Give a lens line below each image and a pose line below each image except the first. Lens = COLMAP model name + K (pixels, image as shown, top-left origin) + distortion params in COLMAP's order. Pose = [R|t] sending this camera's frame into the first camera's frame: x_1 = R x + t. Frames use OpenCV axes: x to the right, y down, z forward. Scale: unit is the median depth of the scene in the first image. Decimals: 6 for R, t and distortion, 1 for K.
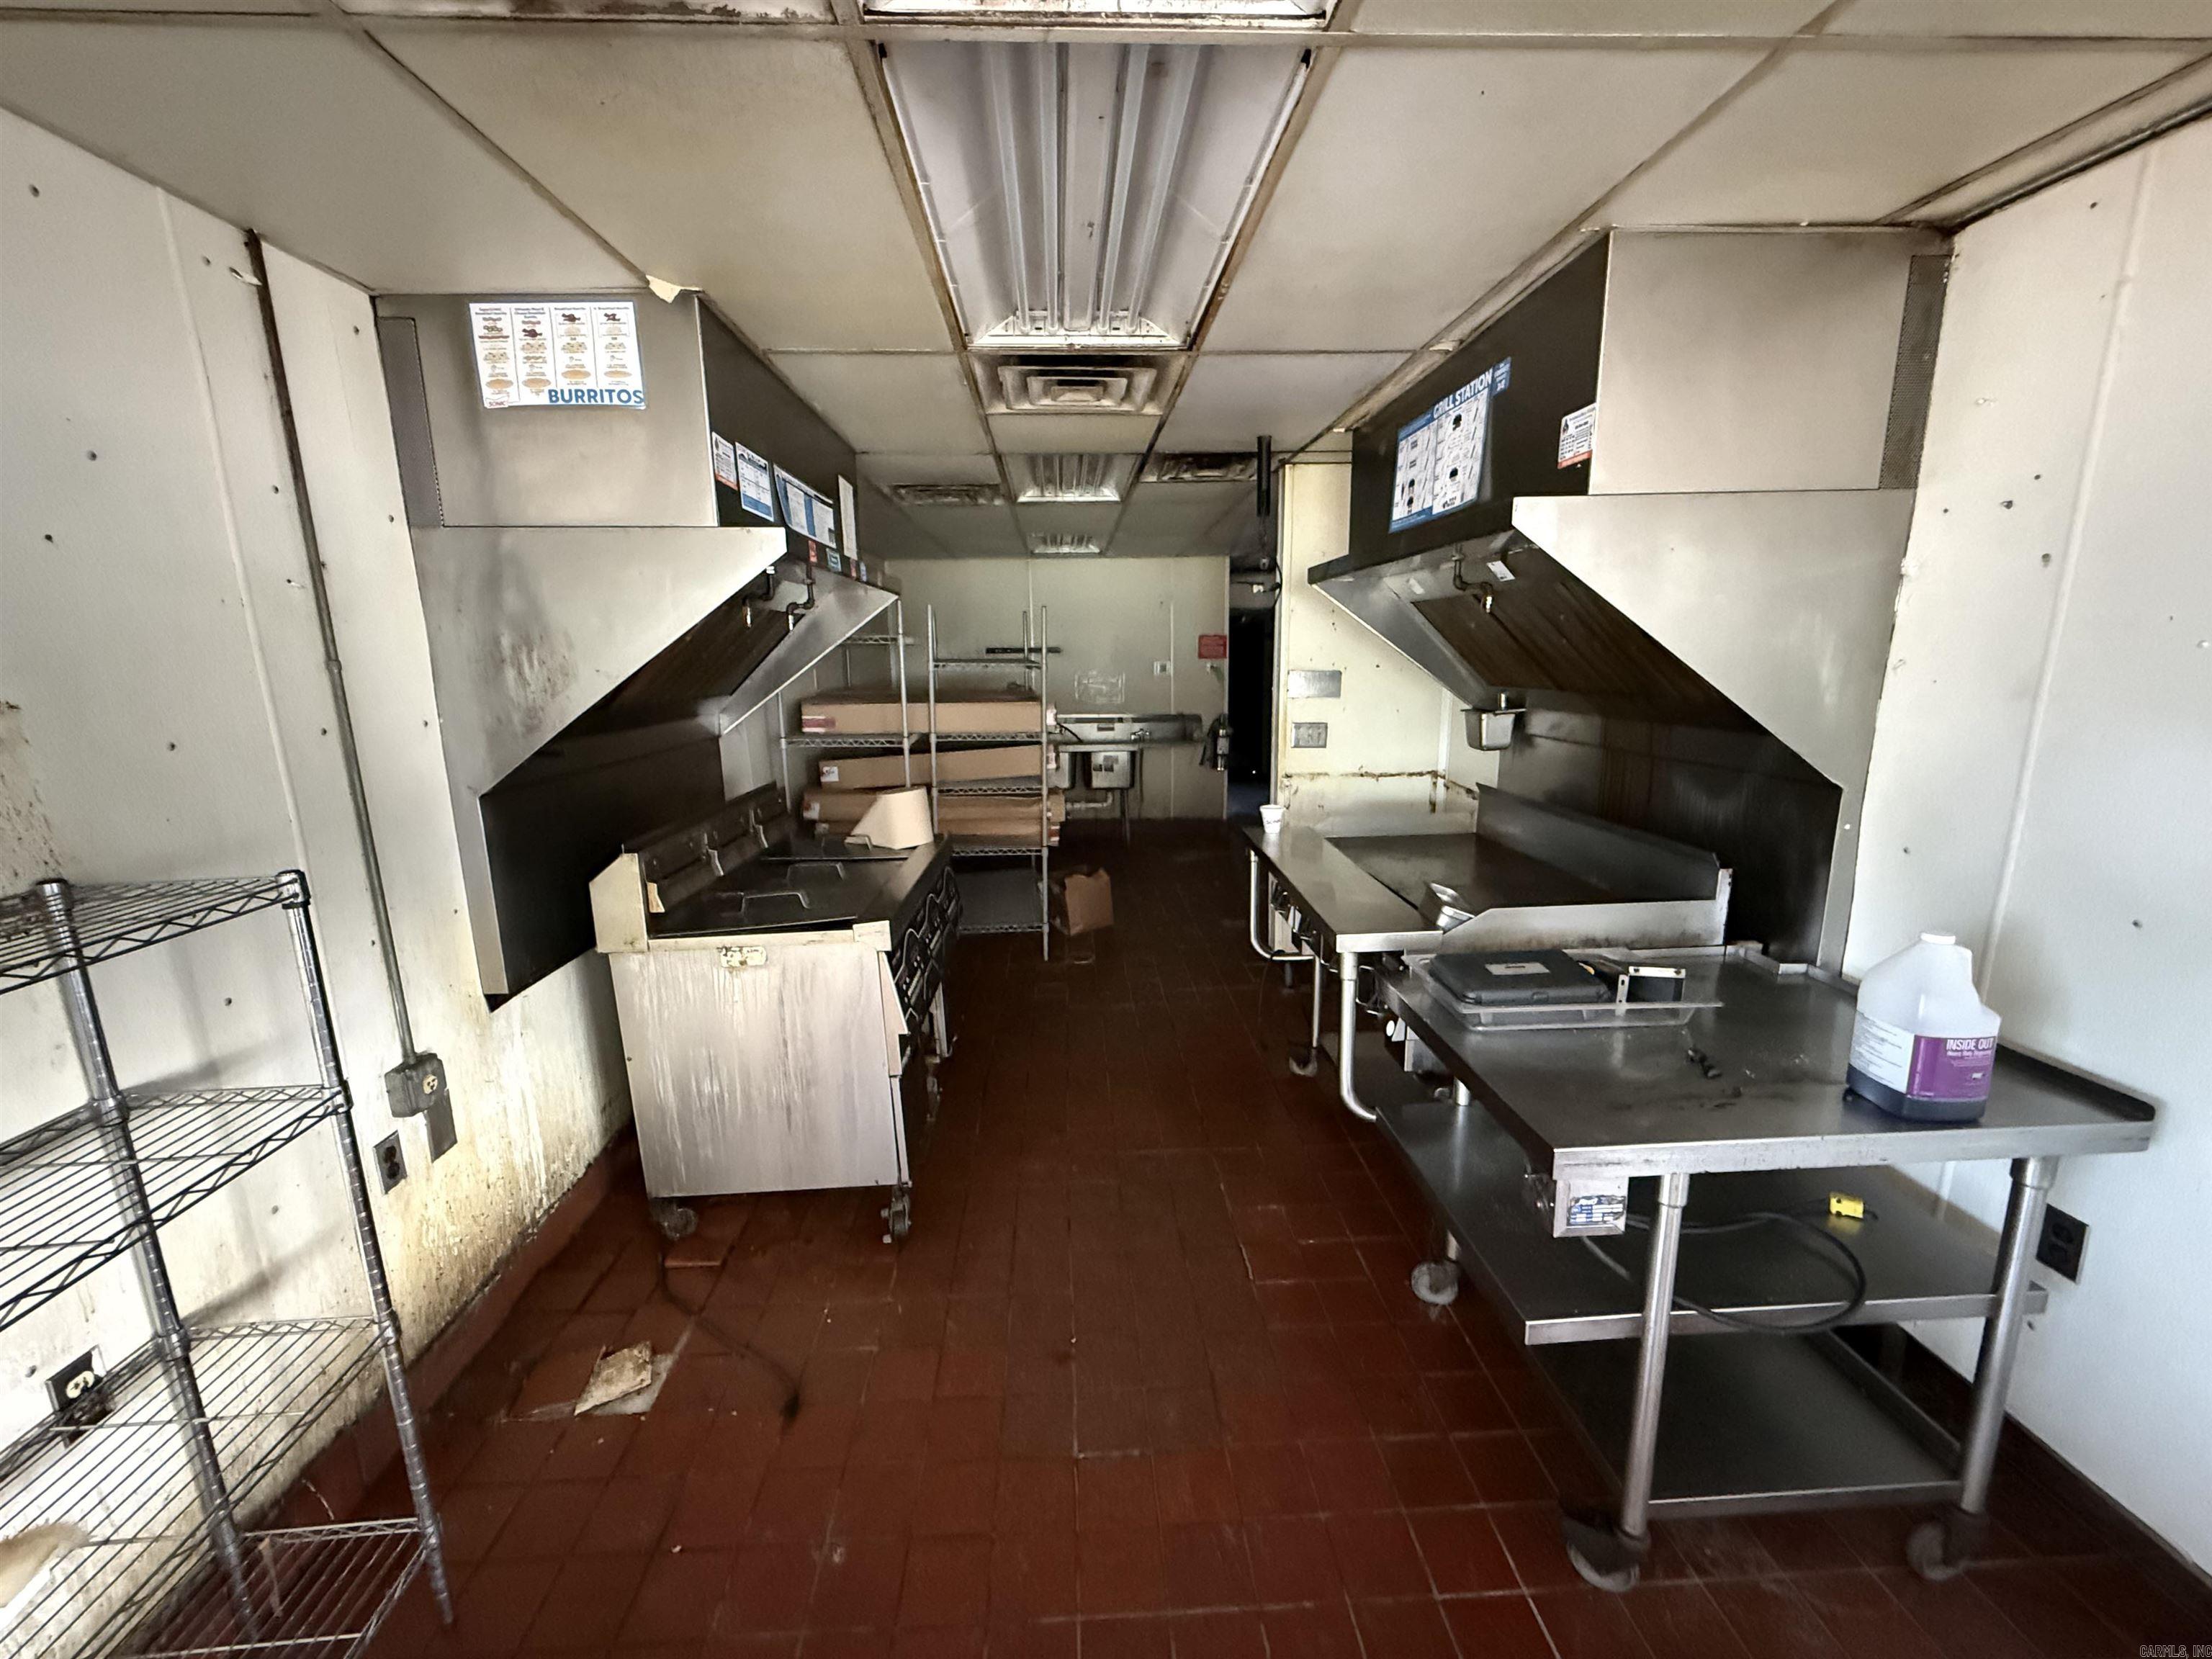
lens RADIAL K [[879.1, 0, 1104.5], [0, 879.1, 826.2], [0, 0, 1]] dist [-0.012325, 0.000405]
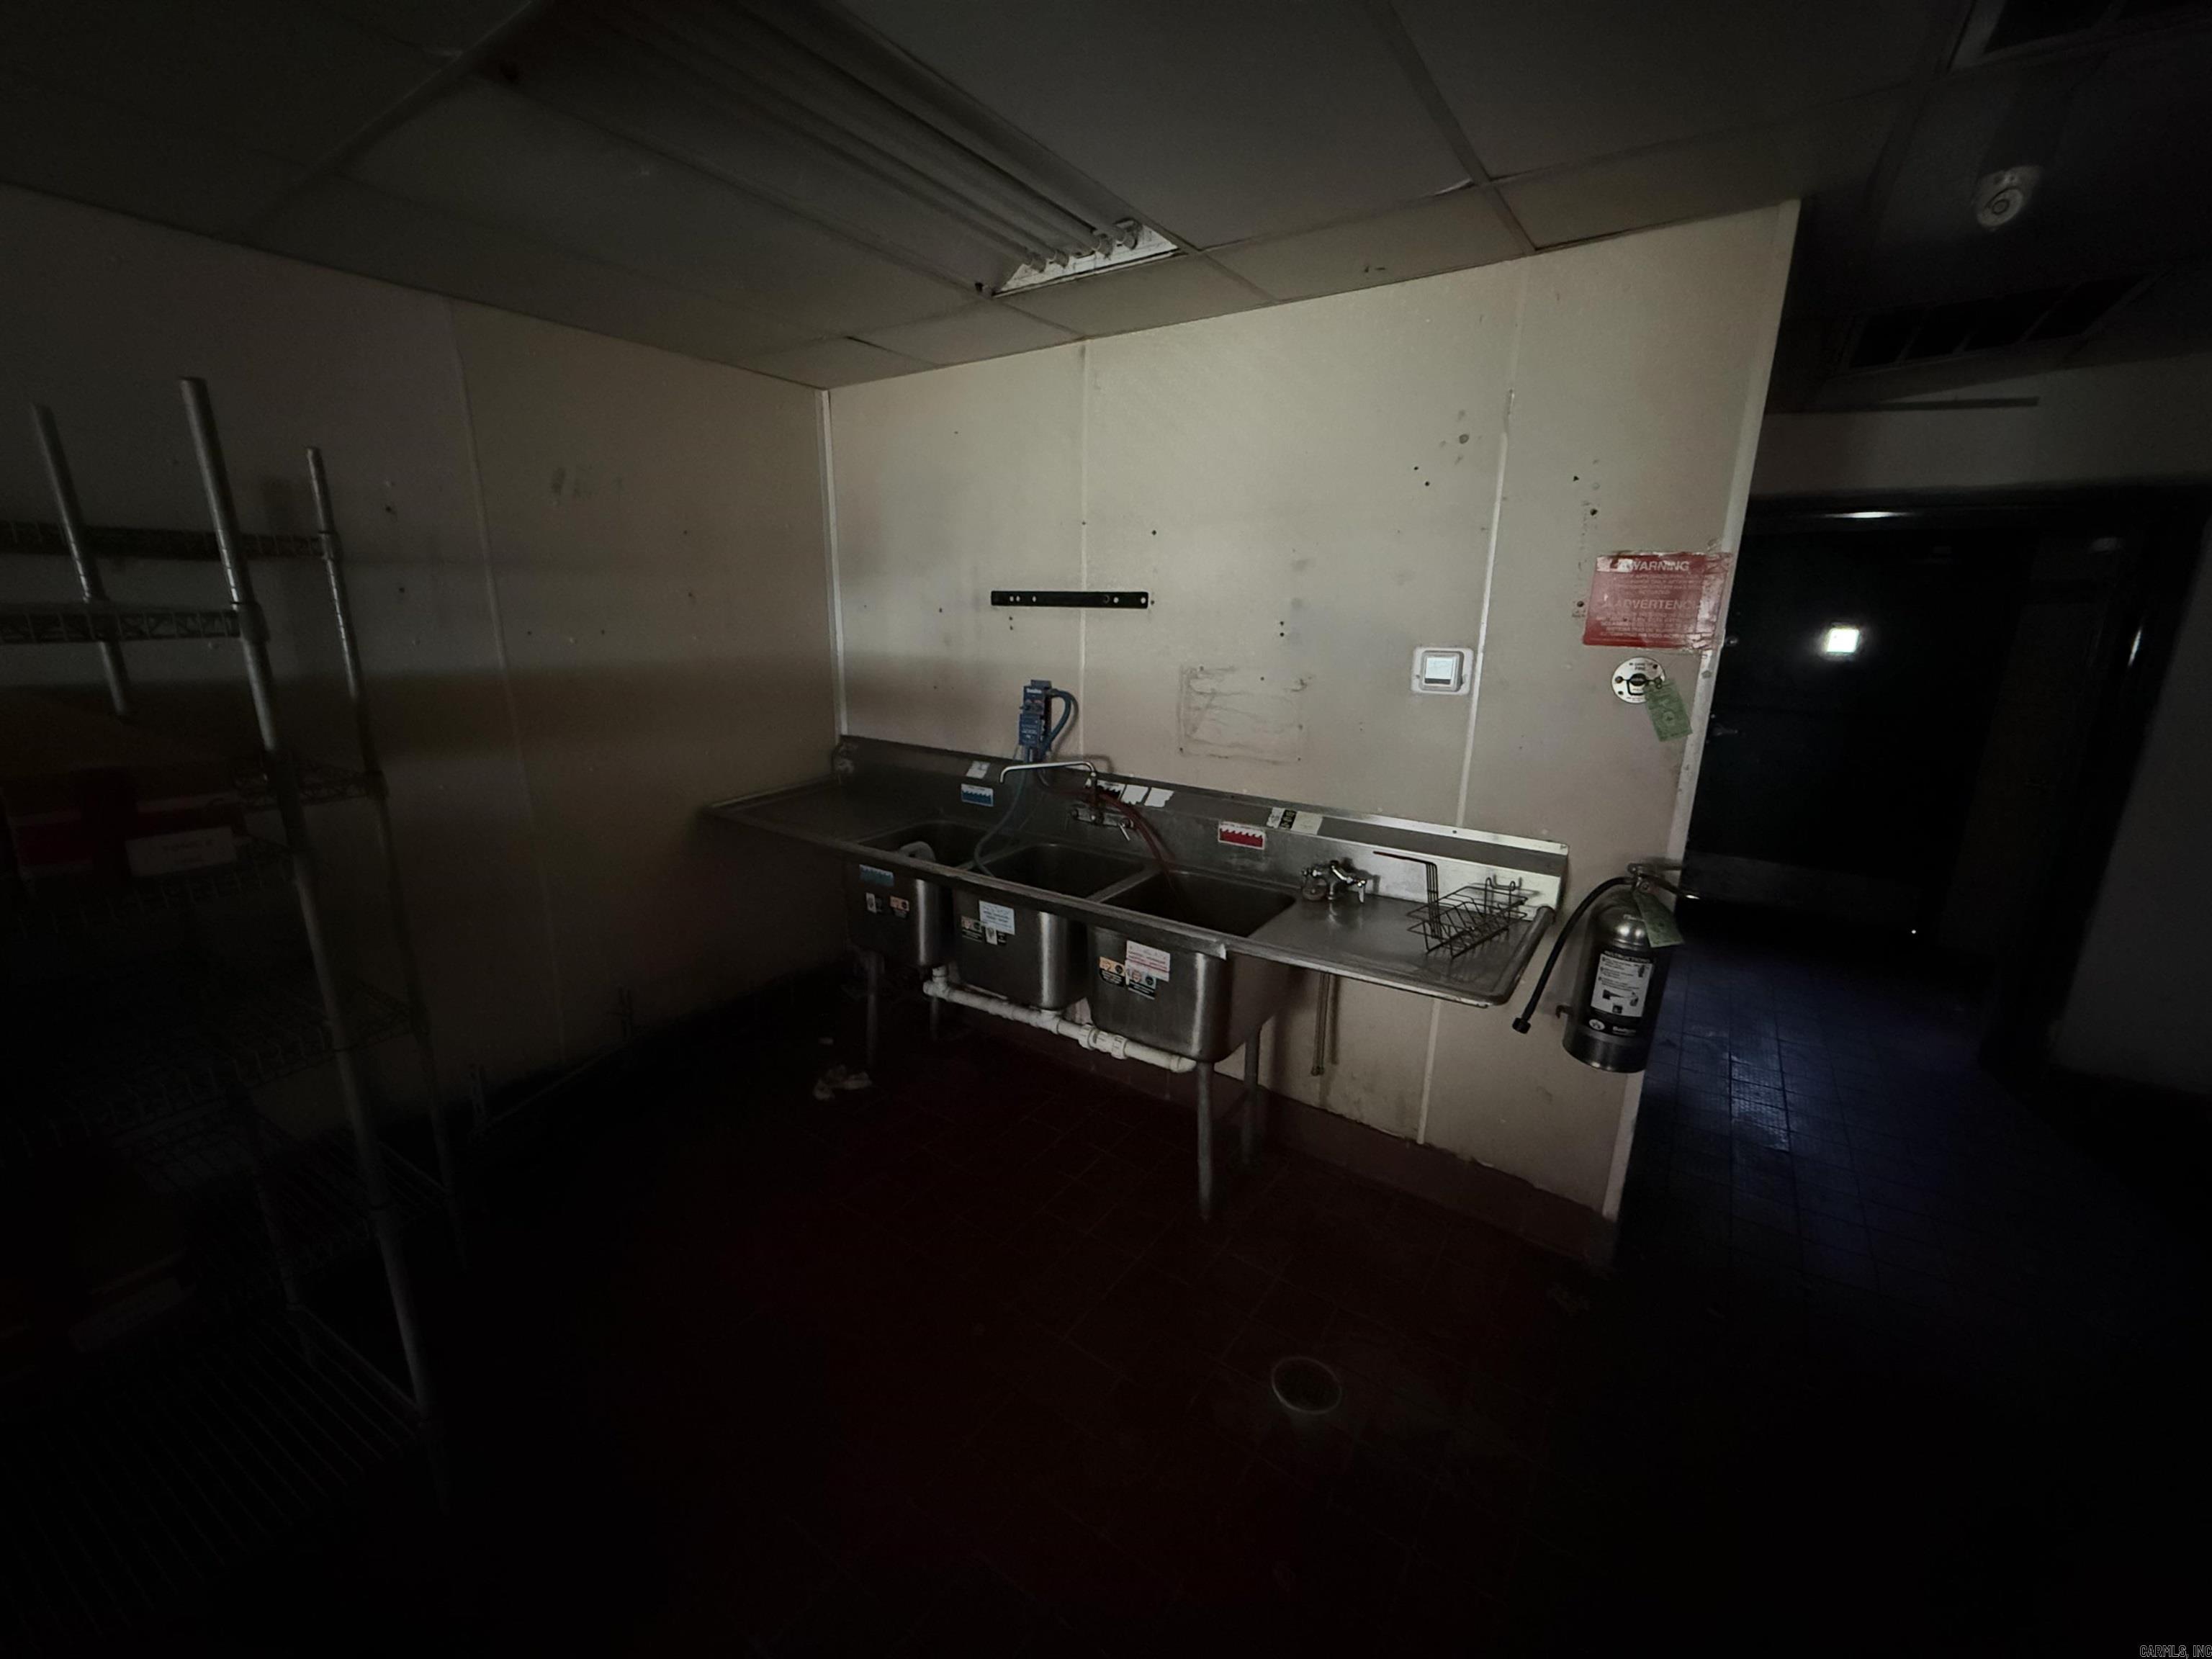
lens RADIAL K [[879.1, 0, 1111.4], [0, 879.1, 828.8], [0, 0, 1]] dist [-0.012325, 0.000405]
pose [[0.798990, 0.169035, -0.577098, 0.155856], [-0.139539, 0.985601, 0.095496, -0.141640], [0.584930, 0.004227, 0.811072, 0.696157]]
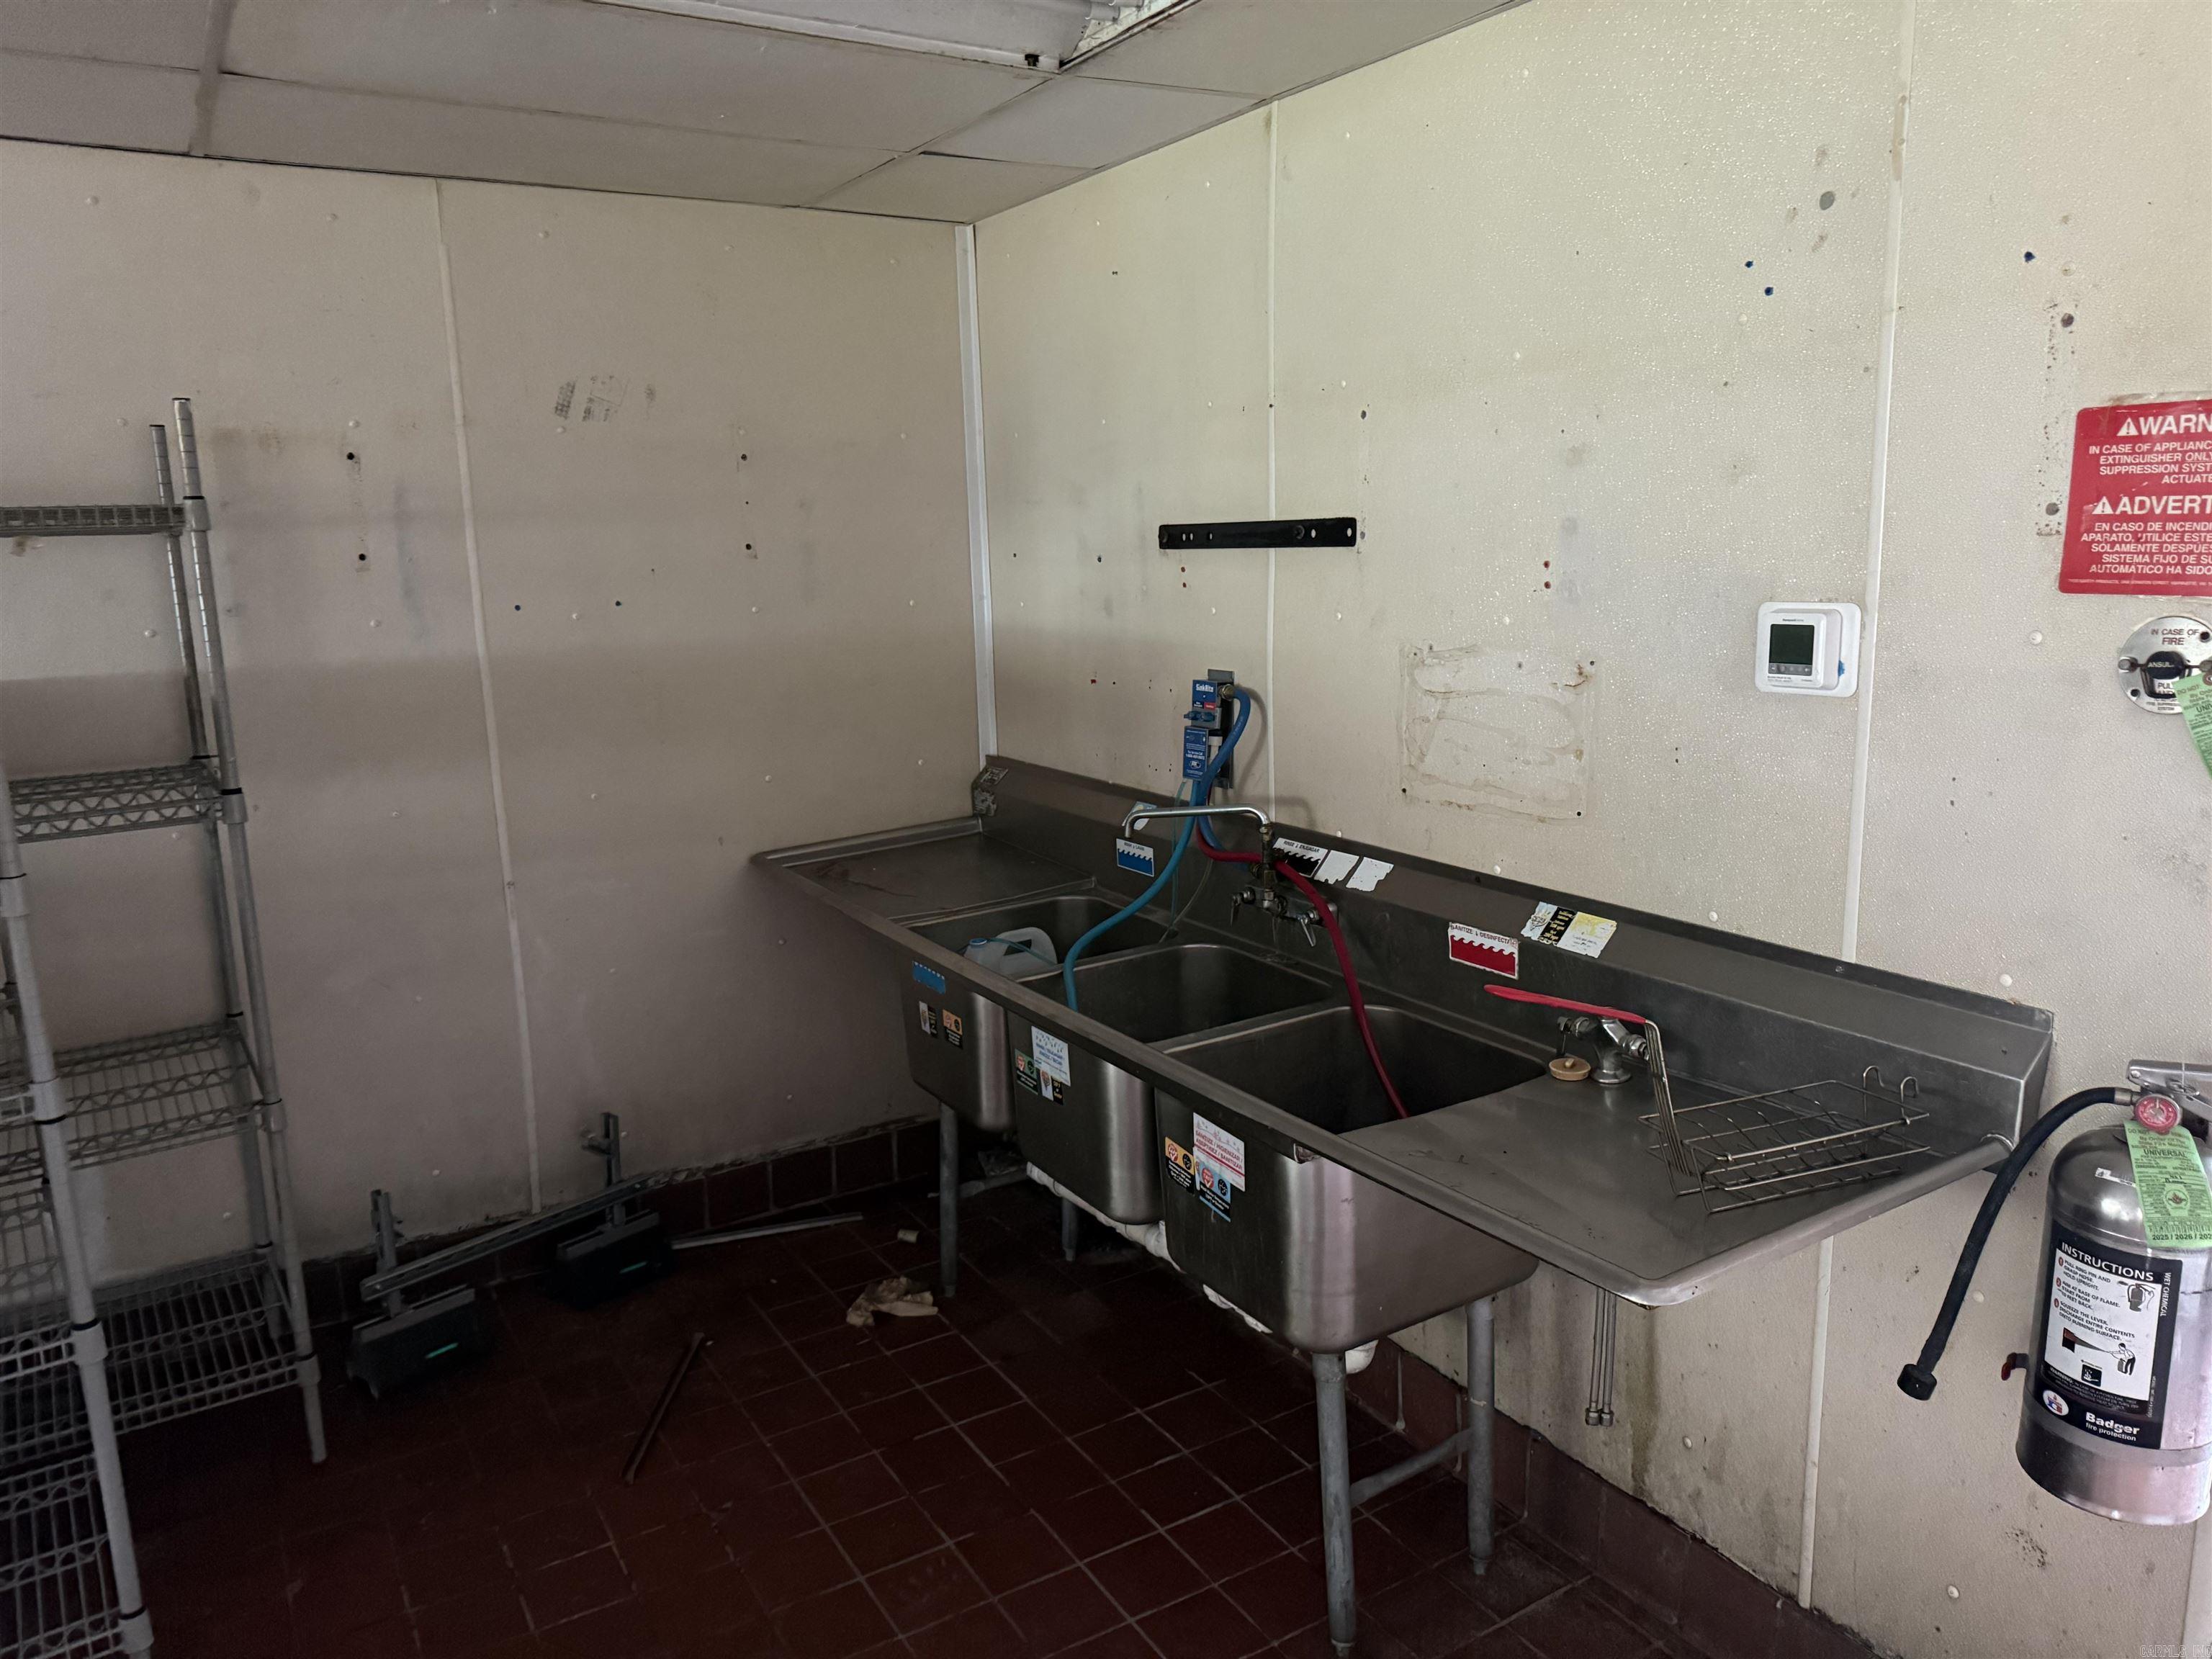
lens RADIAL K [[1557.9, 0, 1101.3], [0, 1557.9, 824.8], [0, 0, 1]] dist [0.045444, -0.028156]
pose [[0.490048, 0.155748, -0.857669, 0.241284], [-0.148072, 0.984483, 0.094172, -0.159114], [0.859027, 0.080848, 0.505506, 0.762647]]
